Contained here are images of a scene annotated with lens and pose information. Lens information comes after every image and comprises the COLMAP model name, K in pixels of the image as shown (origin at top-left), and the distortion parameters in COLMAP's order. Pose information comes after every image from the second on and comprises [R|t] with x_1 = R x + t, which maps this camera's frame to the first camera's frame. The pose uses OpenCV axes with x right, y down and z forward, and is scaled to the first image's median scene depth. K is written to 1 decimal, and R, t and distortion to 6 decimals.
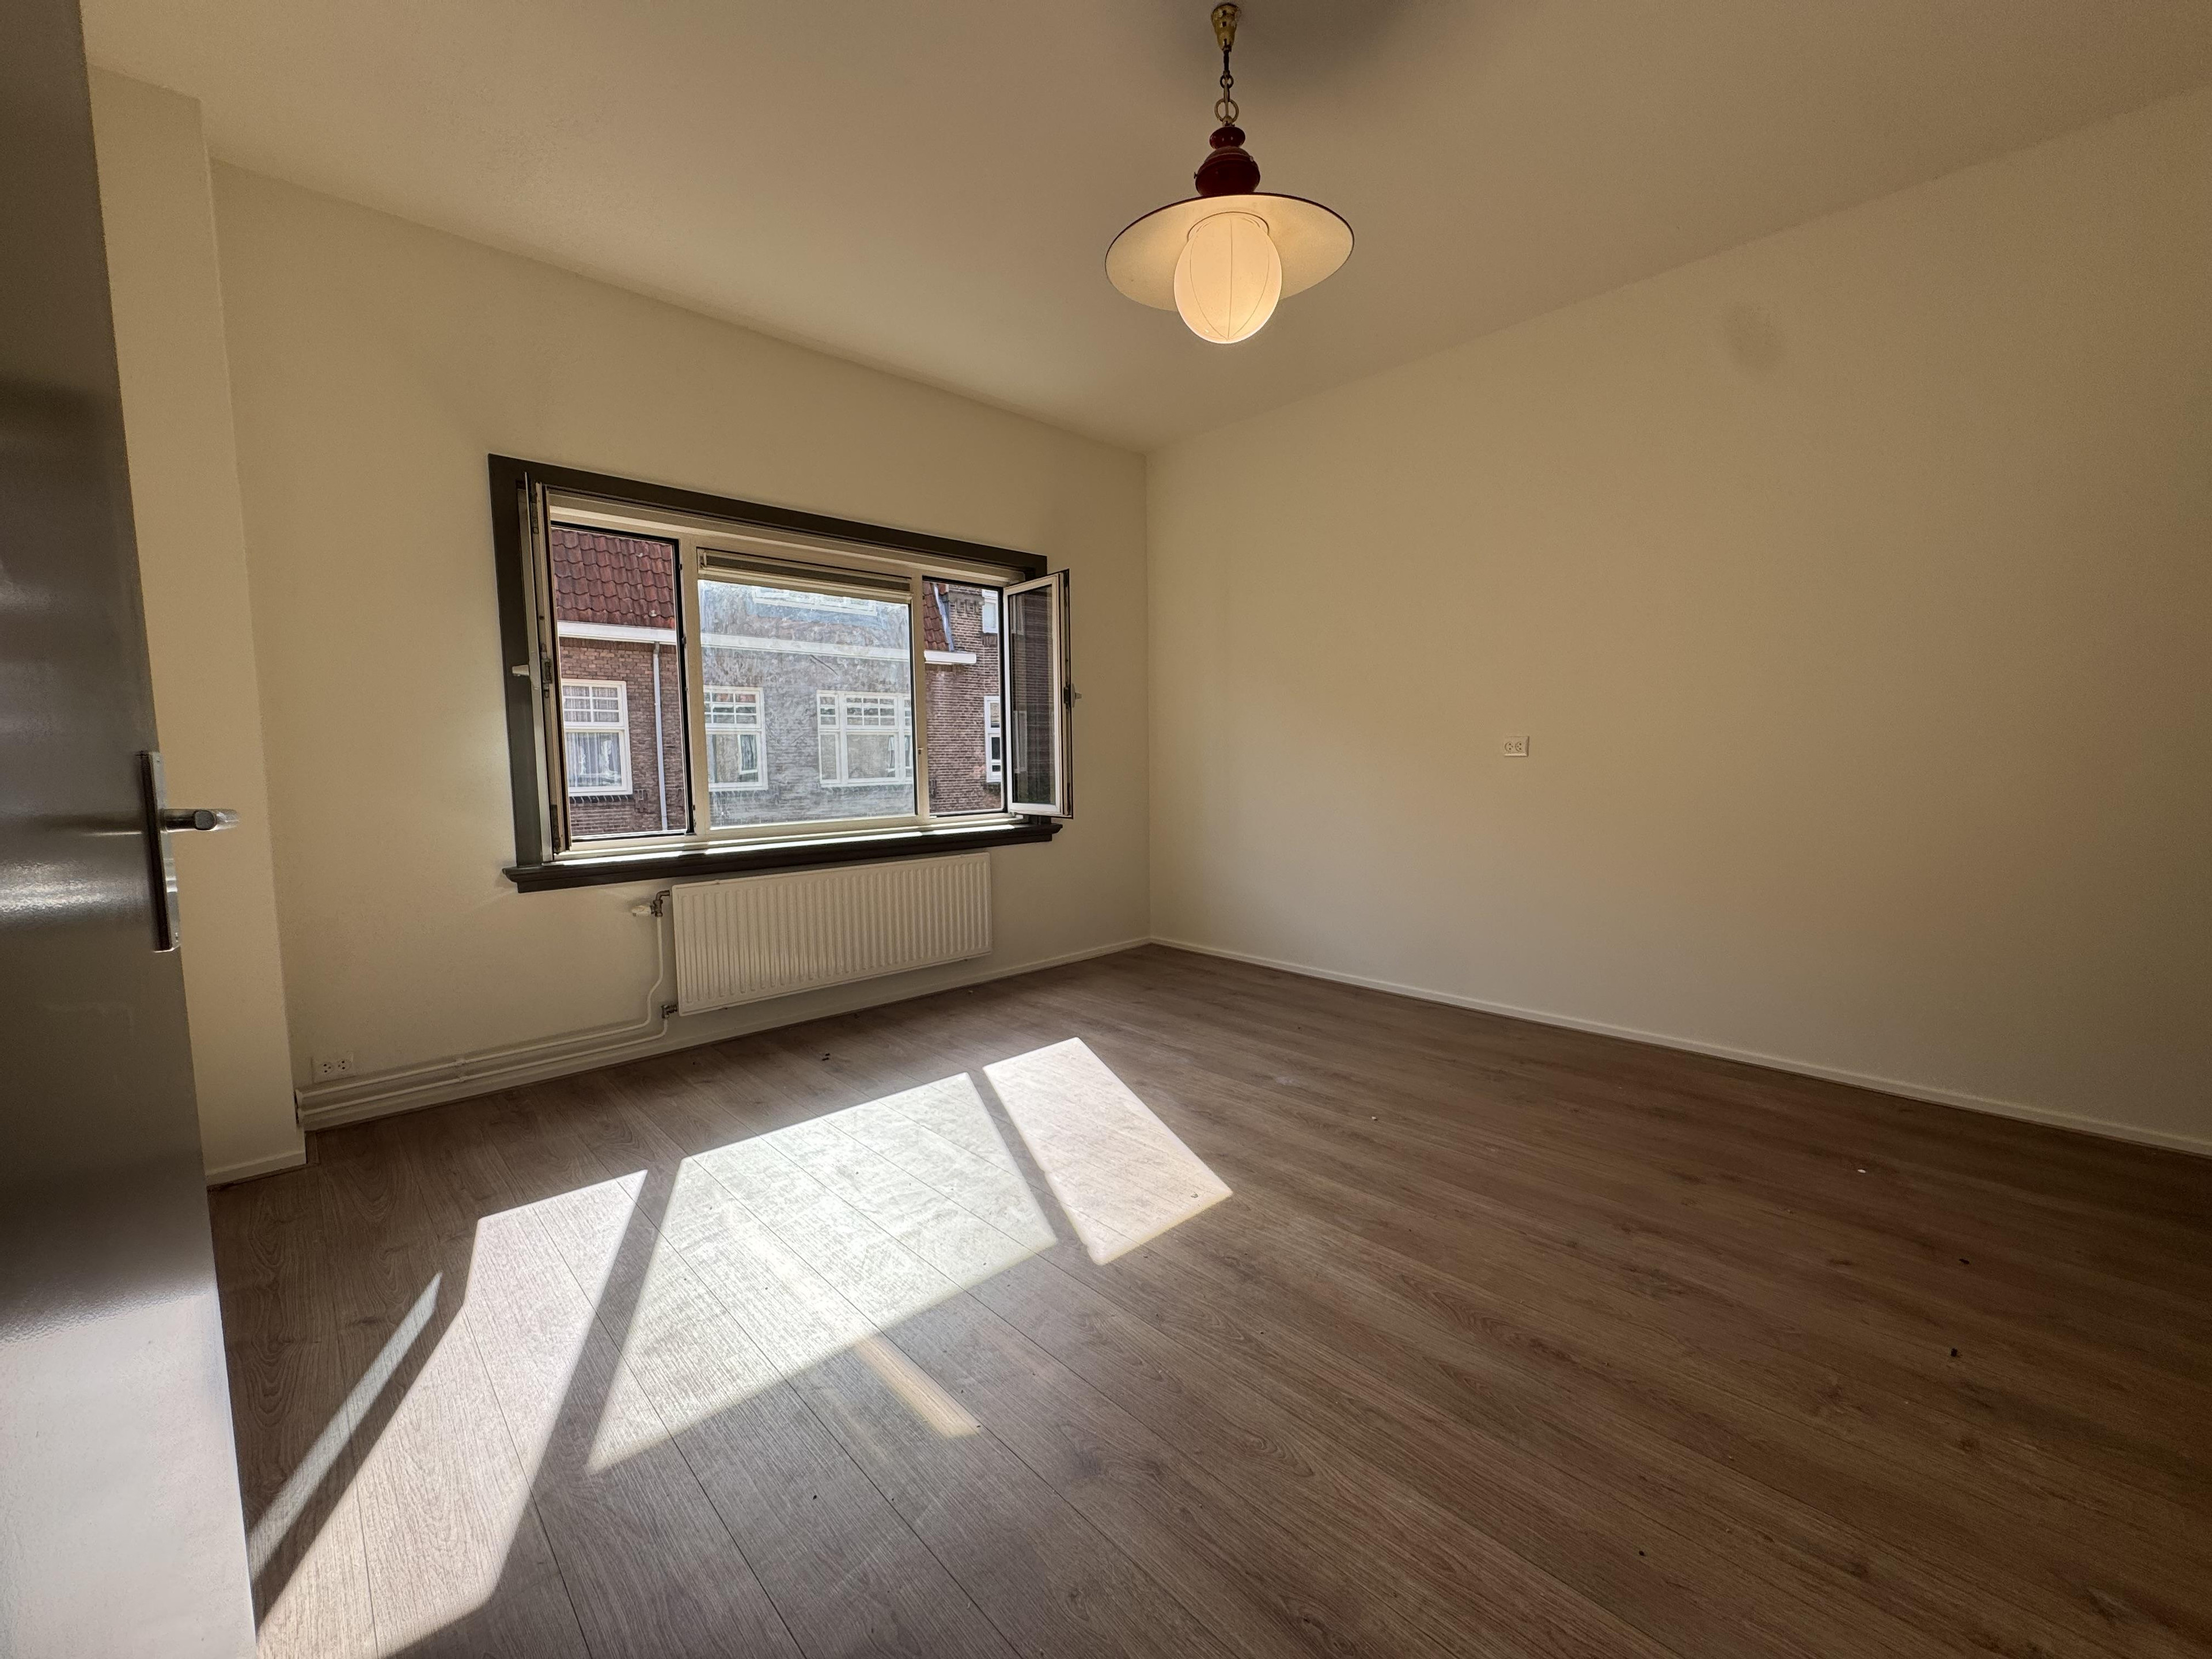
lens RADIAL K [[881.5, 0, 1106.0], [0, 881.5, 829.5], [0, 0, 1]] dist [0.001493, -0.000082]
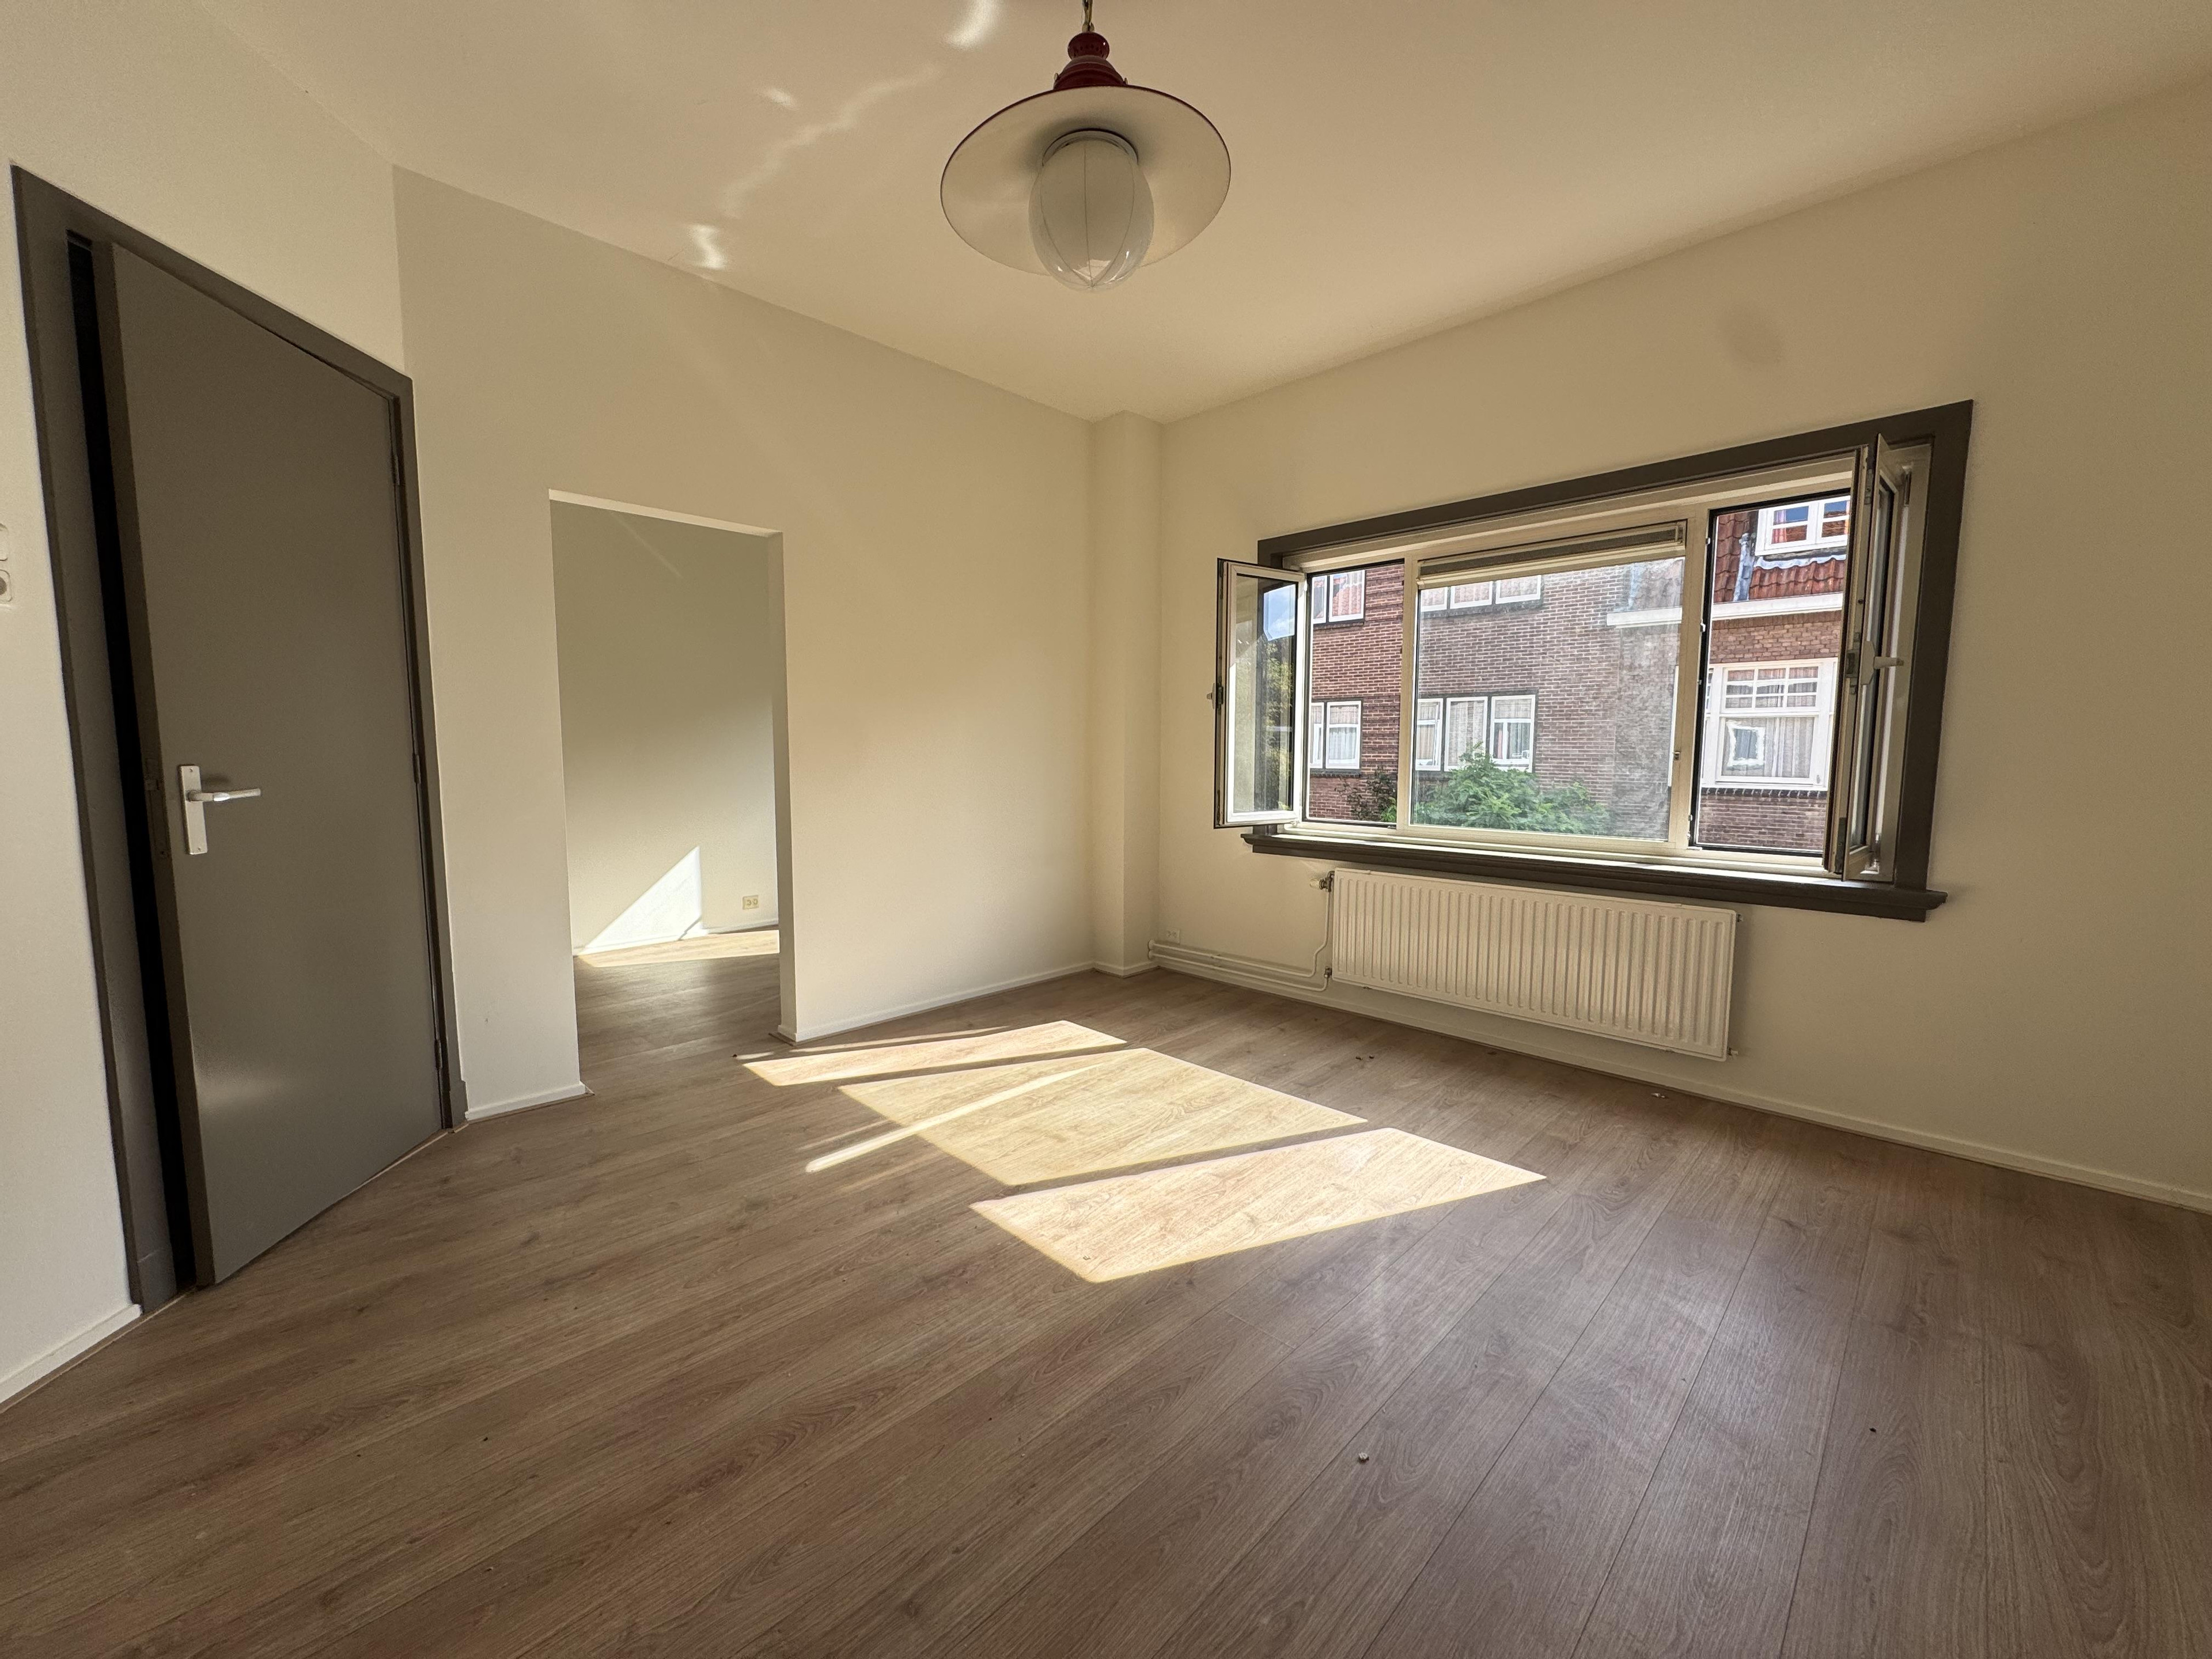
lens RADIAL K [[879.5, 0, 1106.0], [0, 879.5, 829.5], [0, 0, 1]] dist [-0.001869, 0.000066]
pose [[0.032290, 0.104810, -0.993968, 0.809636], [-0.087580, 0.990958, 0.101647, -0.097141], [0.995634, 0.083769, 0.041178, 0.802003]]
